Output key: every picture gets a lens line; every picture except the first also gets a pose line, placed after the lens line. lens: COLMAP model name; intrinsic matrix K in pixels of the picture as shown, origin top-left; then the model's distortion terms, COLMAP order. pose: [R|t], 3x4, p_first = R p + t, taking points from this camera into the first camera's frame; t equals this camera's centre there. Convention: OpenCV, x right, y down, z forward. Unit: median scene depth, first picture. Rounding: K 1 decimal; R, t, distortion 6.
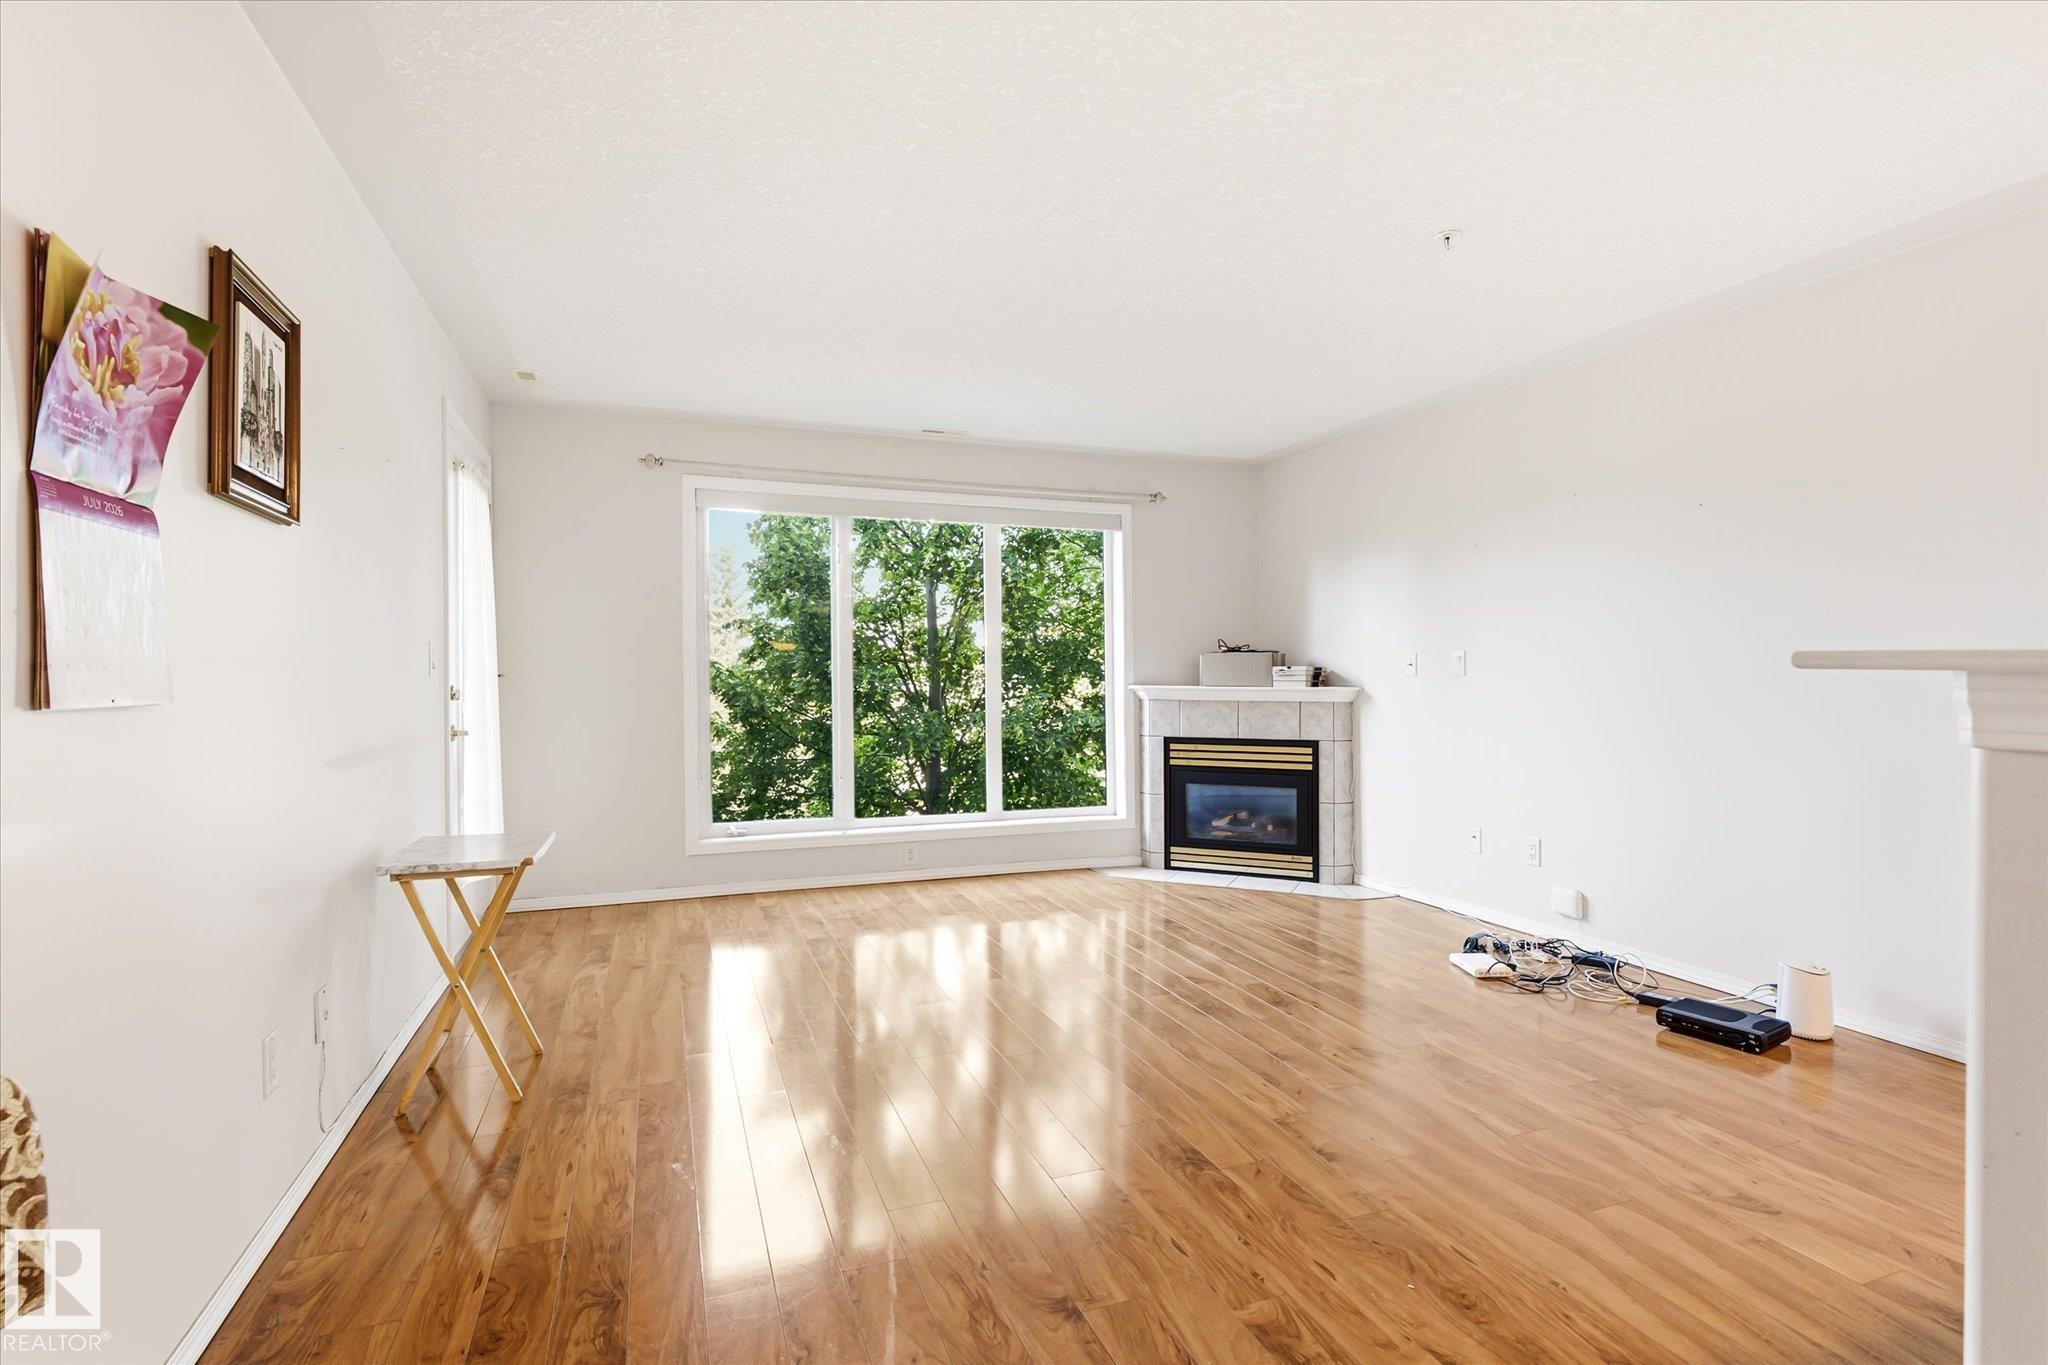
lens RADIAL K [[989.1, 0, 1007.7], [0, 989.1, 677.7], [0, 0, 1]] dist [-0.000559, 0.001314]
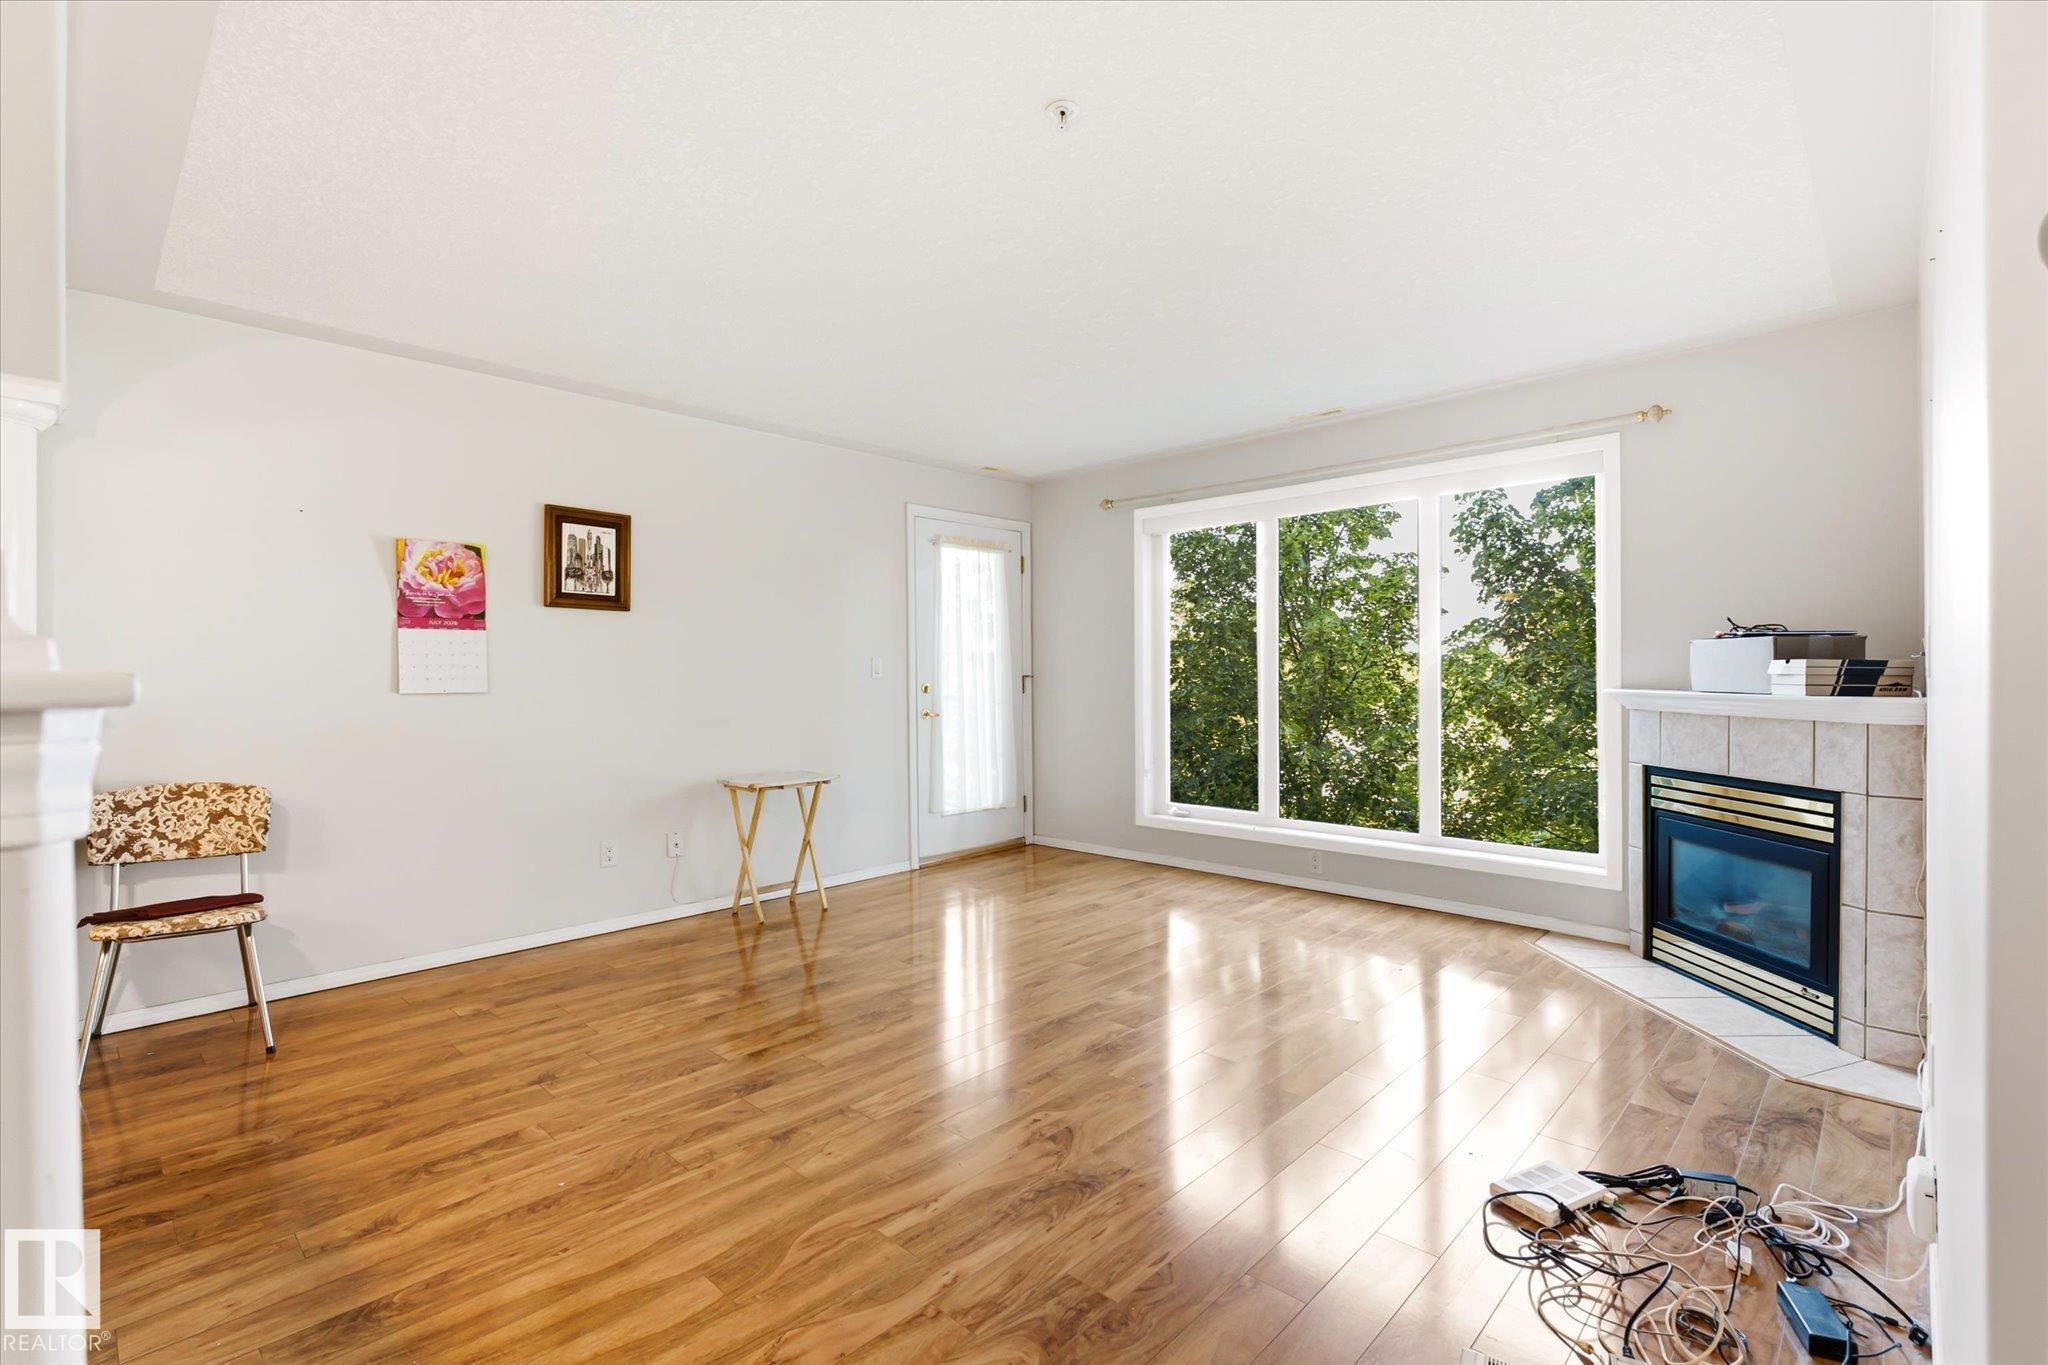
lens RADIAL K [[920.2, 0, 1004.1], [0, 920.2, 683.4], [0, 0, 1]] dist [0.000981, -0.000652]
pose [[0.427686, 0.006064, -0.903907, 0.581271], [0.004156, 0.999954, 0.008674, -0.003973], [0.903918, -0.007466, 0.427641, 0.352885]]
